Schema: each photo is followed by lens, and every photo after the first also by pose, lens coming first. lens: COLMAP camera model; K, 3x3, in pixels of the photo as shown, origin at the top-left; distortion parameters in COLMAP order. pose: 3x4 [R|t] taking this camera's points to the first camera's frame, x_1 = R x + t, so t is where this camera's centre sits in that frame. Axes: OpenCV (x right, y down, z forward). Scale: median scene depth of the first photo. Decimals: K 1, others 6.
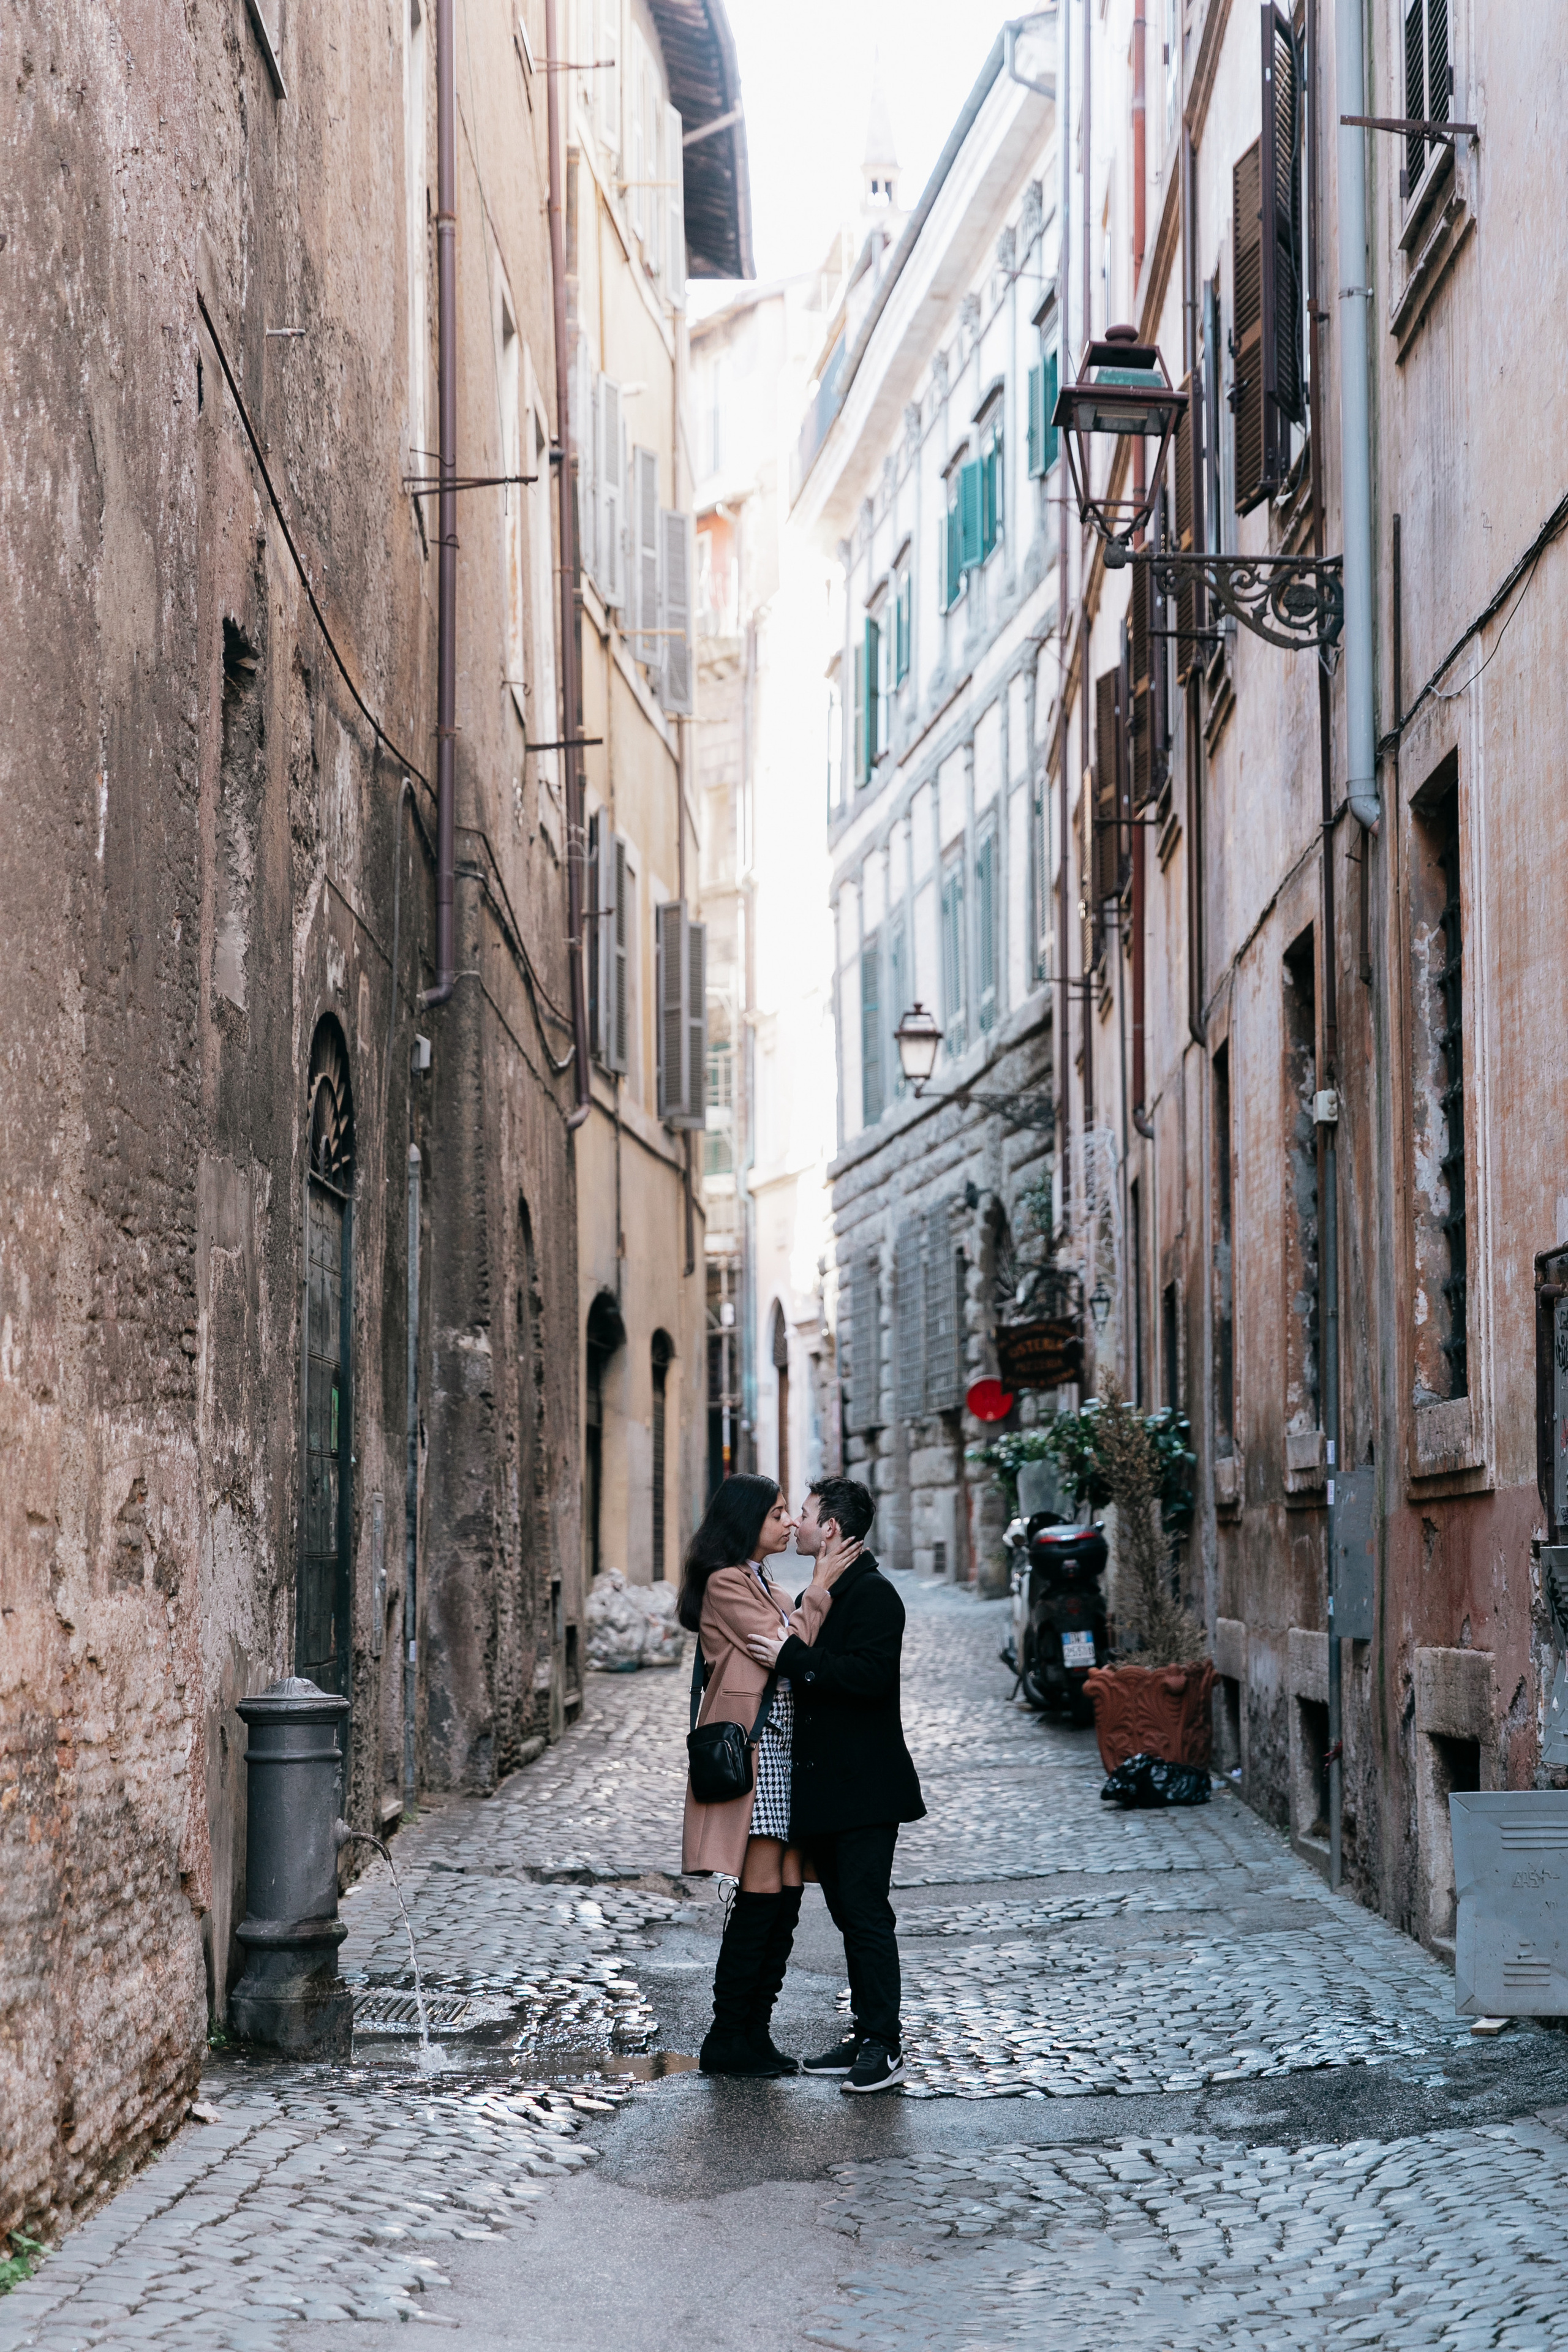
lens RADIAL K [[6068.6, 0, 784.0], [0, 6068.6, 1176.0], [0, 0, 1]] dist [0.069852, -0.115093]
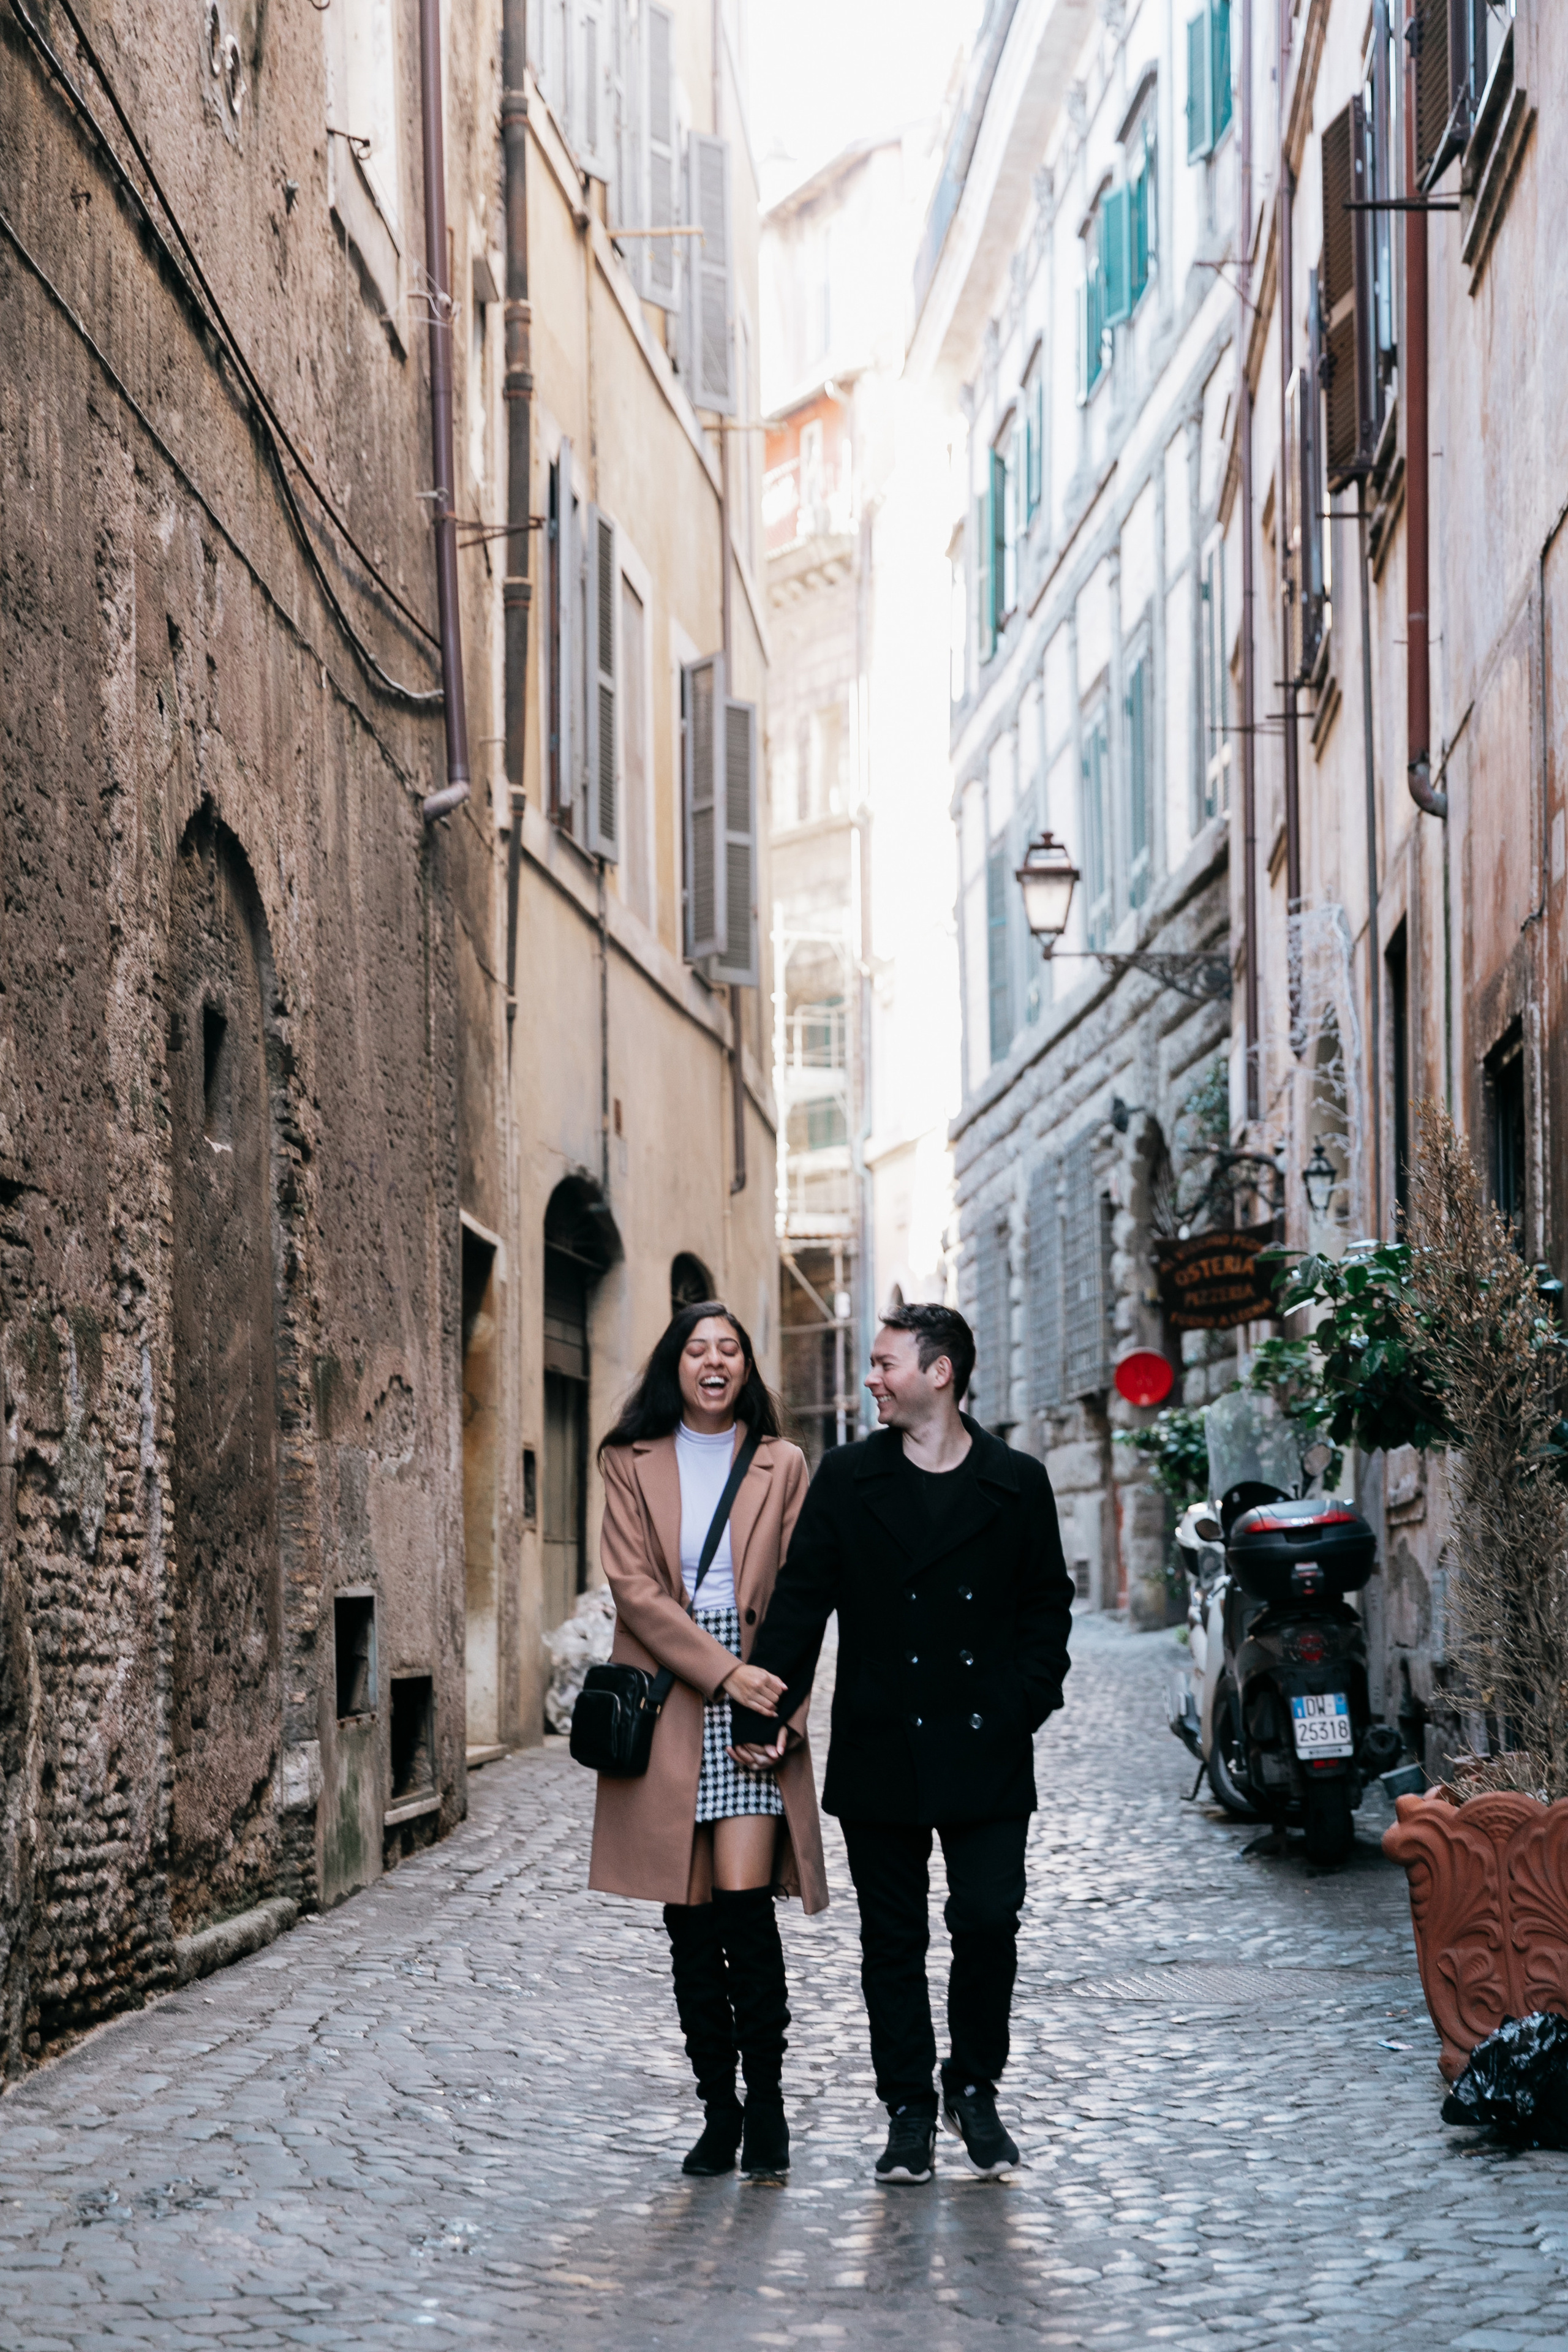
lens RADIAL K [[3697.3, 0, 784.0], [0, 3697.3, 1176.0], [0, 0, 1]] dist [0.013563, -0.031714]
pose [[0.998285, -0.002638, -0.058489, 0.015489], [-0.000396, 0.998657, -0.051812, 0.035940], [0.058547, 0.051746, 0.996943, 0.521147]]
